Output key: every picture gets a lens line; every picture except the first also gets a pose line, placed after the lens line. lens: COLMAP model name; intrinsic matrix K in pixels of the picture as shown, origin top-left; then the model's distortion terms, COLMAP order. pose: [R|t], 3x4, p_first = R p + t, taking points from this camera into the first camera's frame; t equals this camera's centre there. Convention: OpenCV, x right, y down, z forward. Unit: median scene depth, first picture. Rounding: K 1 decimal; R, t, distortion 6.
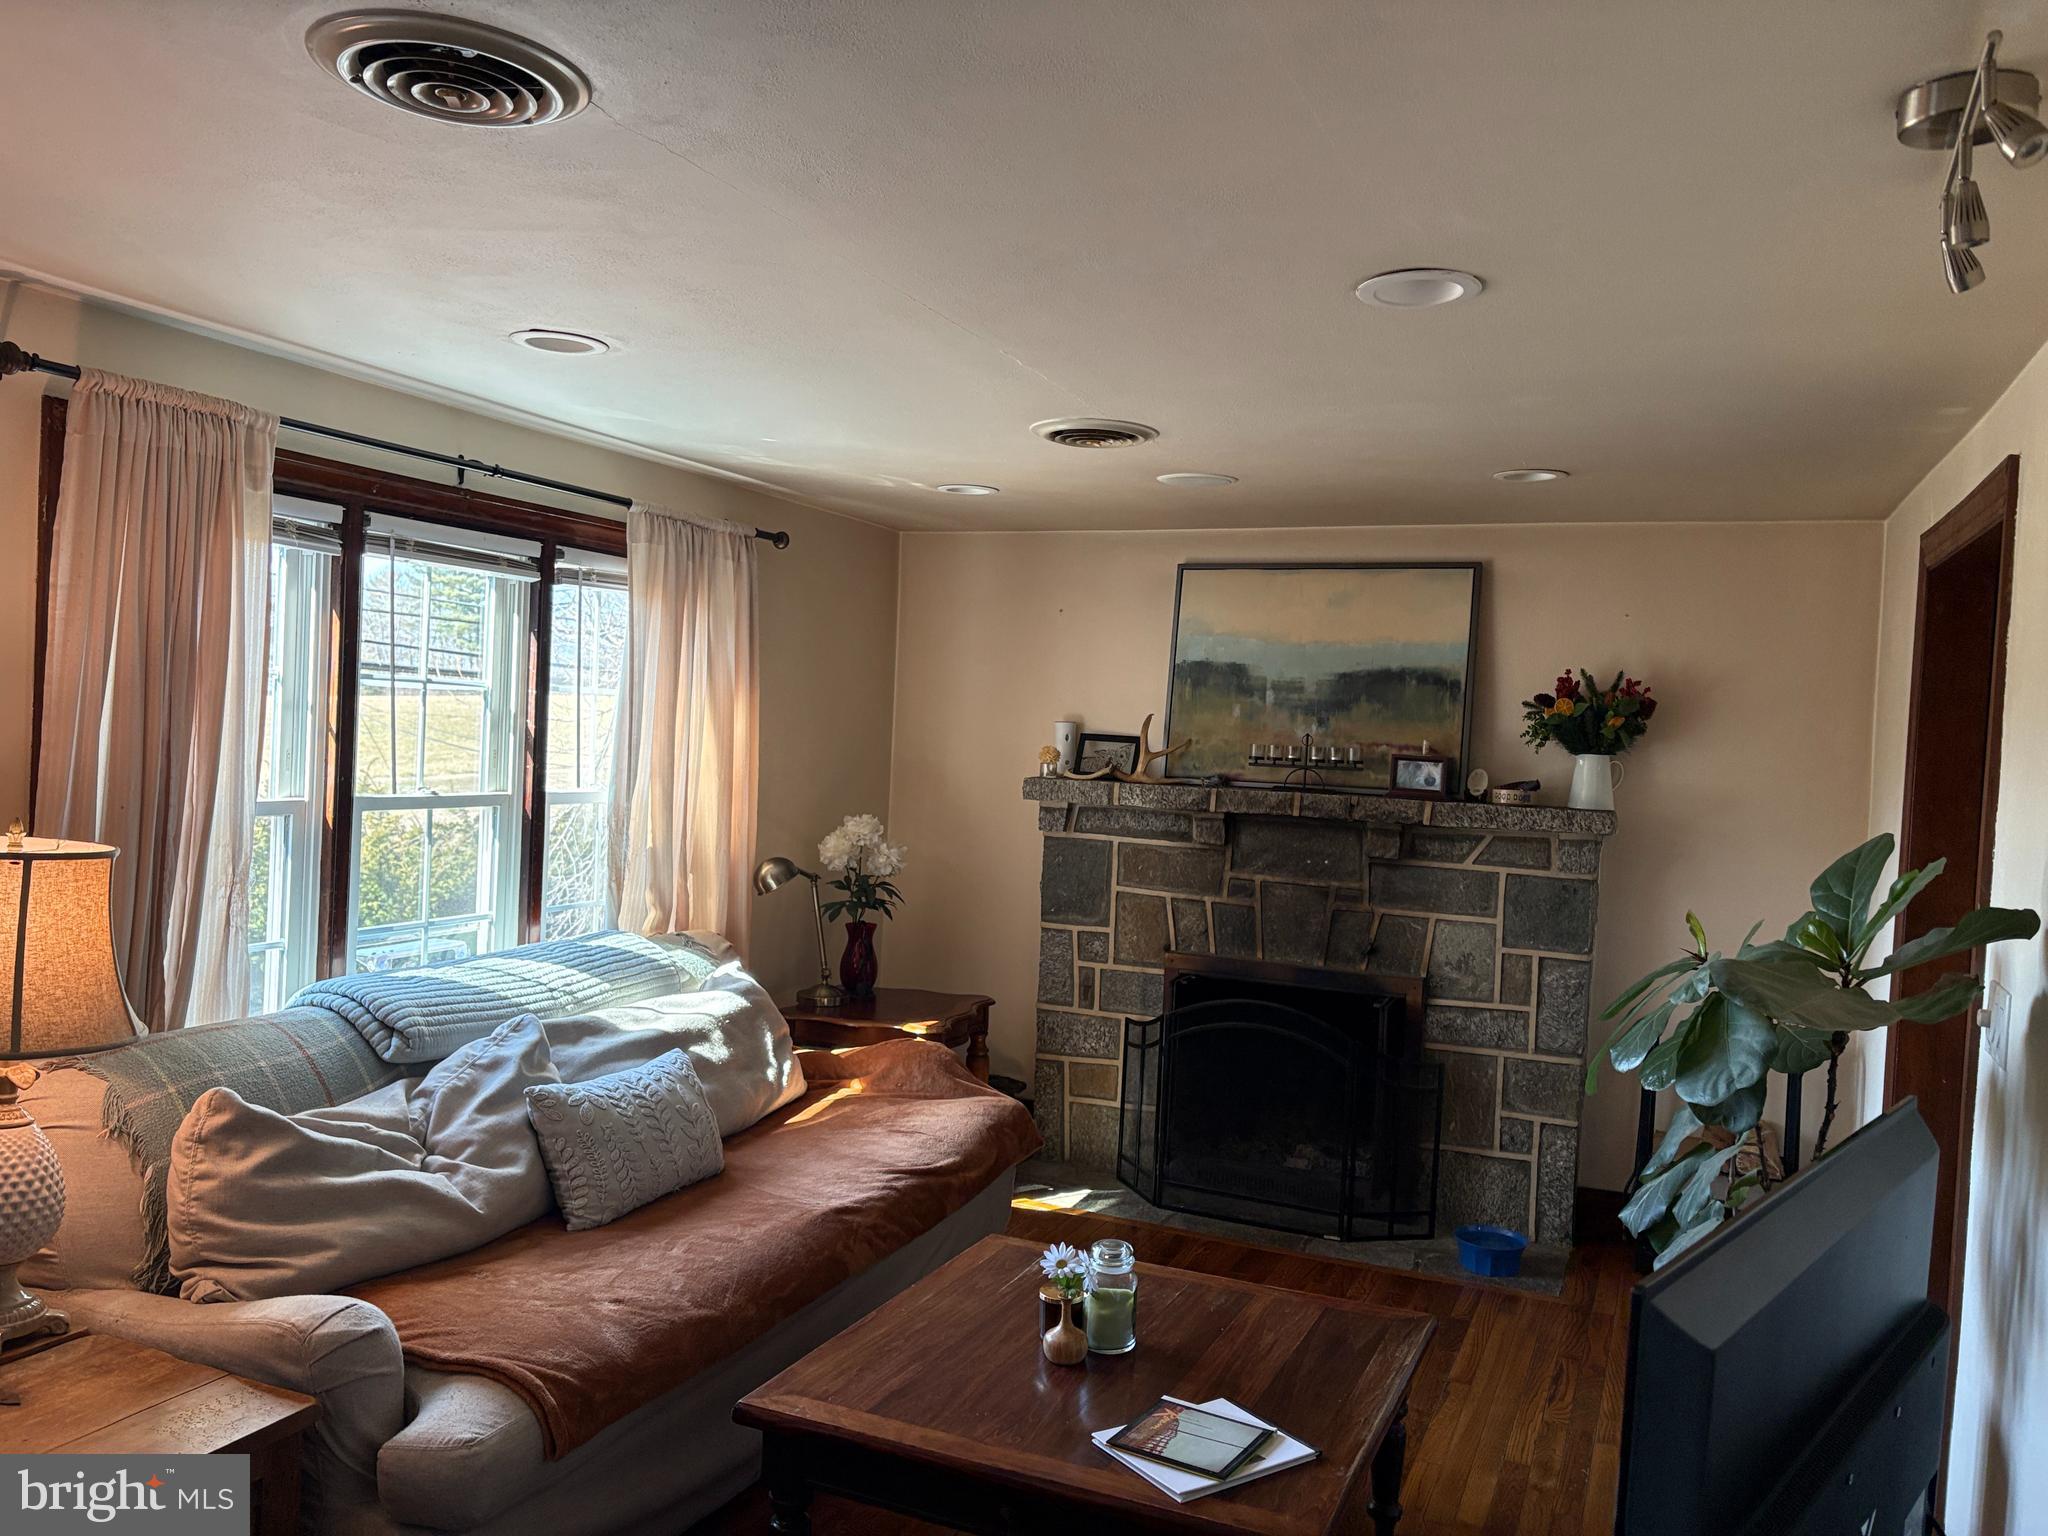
lens RADIAL K [[1504.1, 0, 1027.1], [0, 1504.1, 767.0], [0, 0, 1]] dist [0.039647, -0.059588]
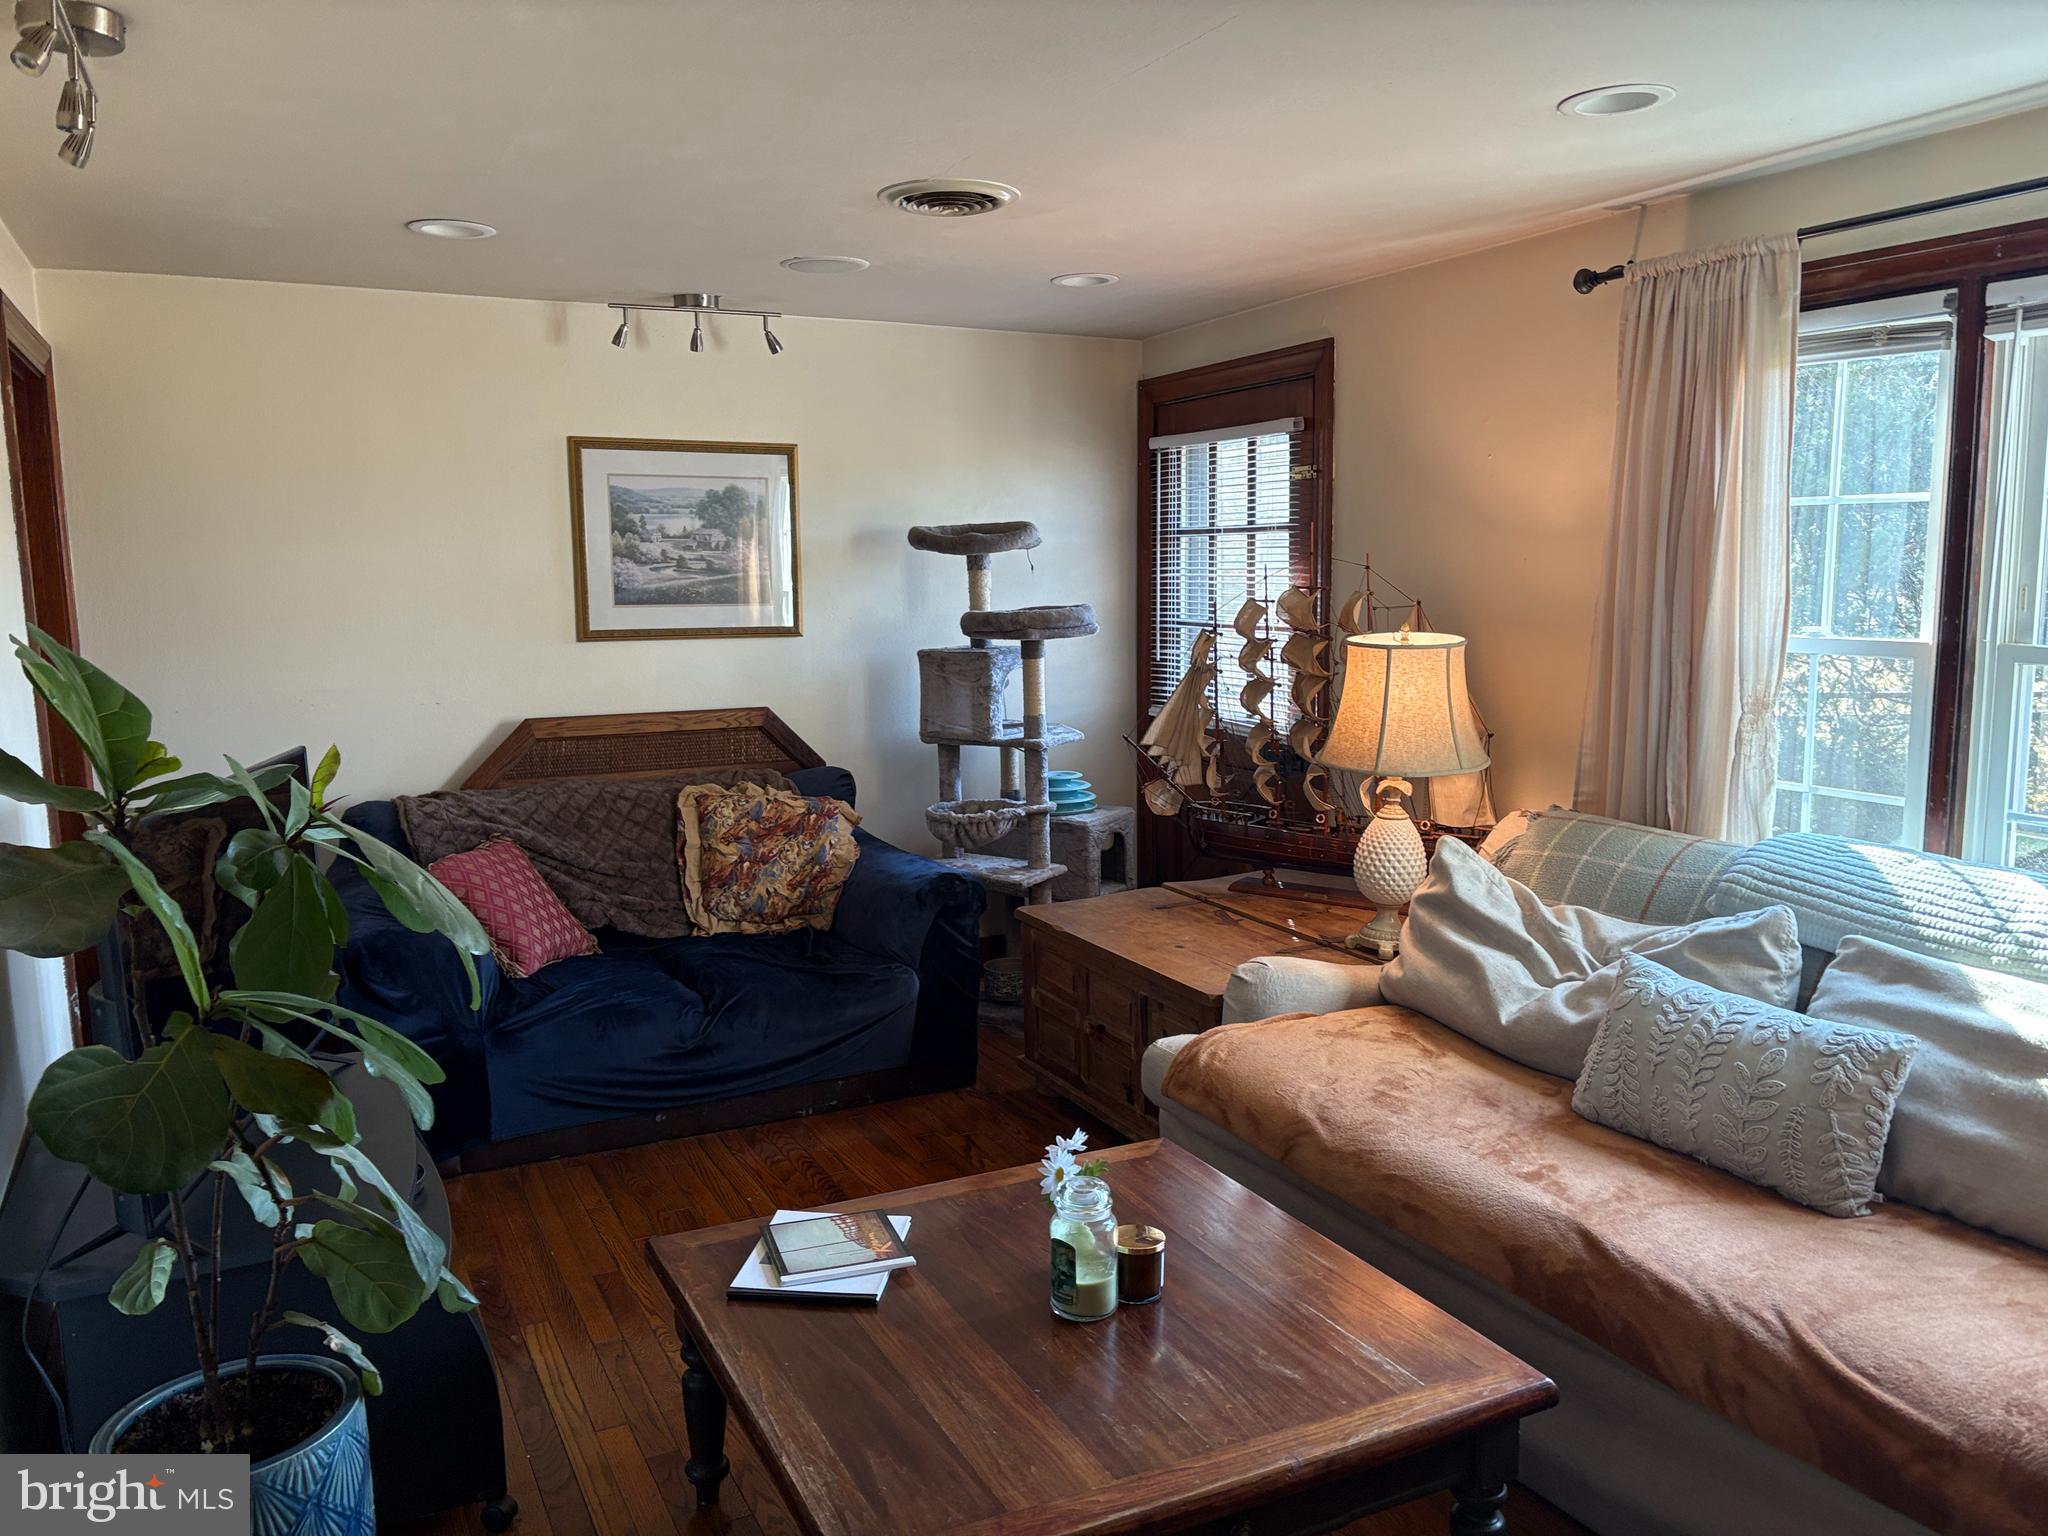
lens RADIAL K [[1504.1, 0, 1025.7], [0, 1504.1, 761.2], [0, 0, 1]] dist [0.039647, -0.059588]
pose [[-0.618713, 0.073832, -0.782140, 0.615551], [-0.031514, 0.992440, 0.118613, 0.003317], [0.784985, 0.098035, -0.611709, 1.310656]]
